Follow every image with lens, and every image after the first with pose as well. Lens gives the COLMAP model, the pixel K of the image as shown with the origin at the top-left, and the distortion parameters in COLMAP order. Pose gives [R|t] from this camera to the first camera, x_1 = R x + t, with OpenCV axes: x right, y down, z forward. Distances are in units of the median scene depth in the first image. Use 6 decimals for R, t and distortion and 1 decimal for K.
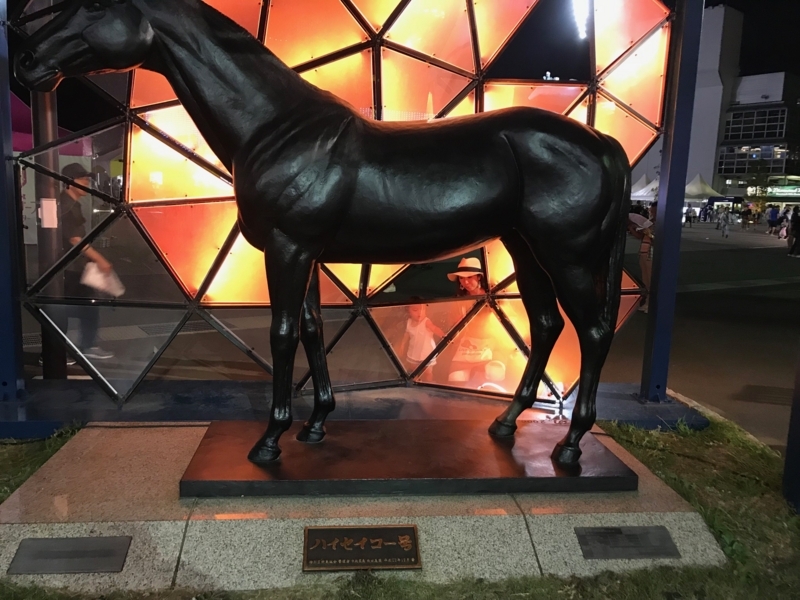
lens RADIAL K [[659.1, 0, 400.2], [0, 659.1, 302.4], [0, 0, 1]] dist [0.066456, -0.075696]
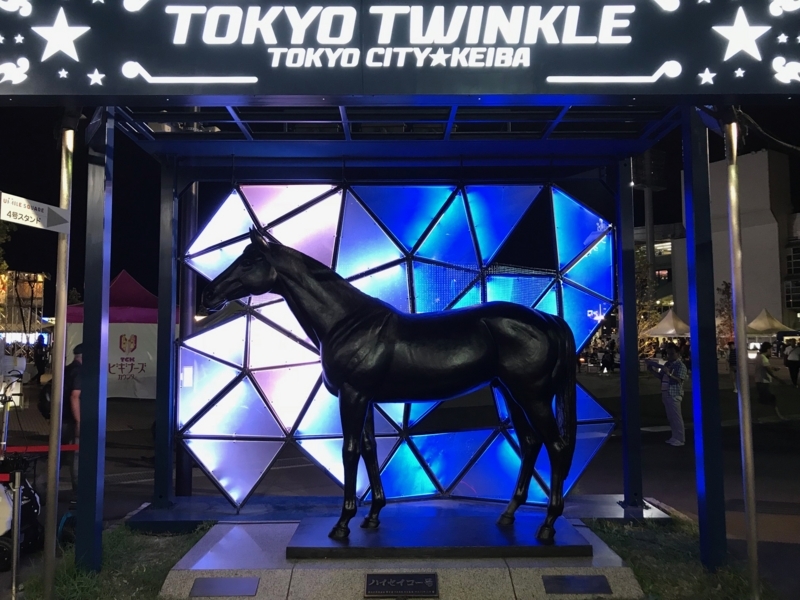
lens RADIAL K [[659.1, 0, 391.9], [0, 659.1, 300.1], [0, 0, 1]] dist [0.066456, -0.075696]
pose [[0.993212, -0.047162, -0.106324, 0.100079], [0.022495, 0.974735, -0.222228, 0.050694], [0.114118, 0.218327, 0.969180, -0.565928]]
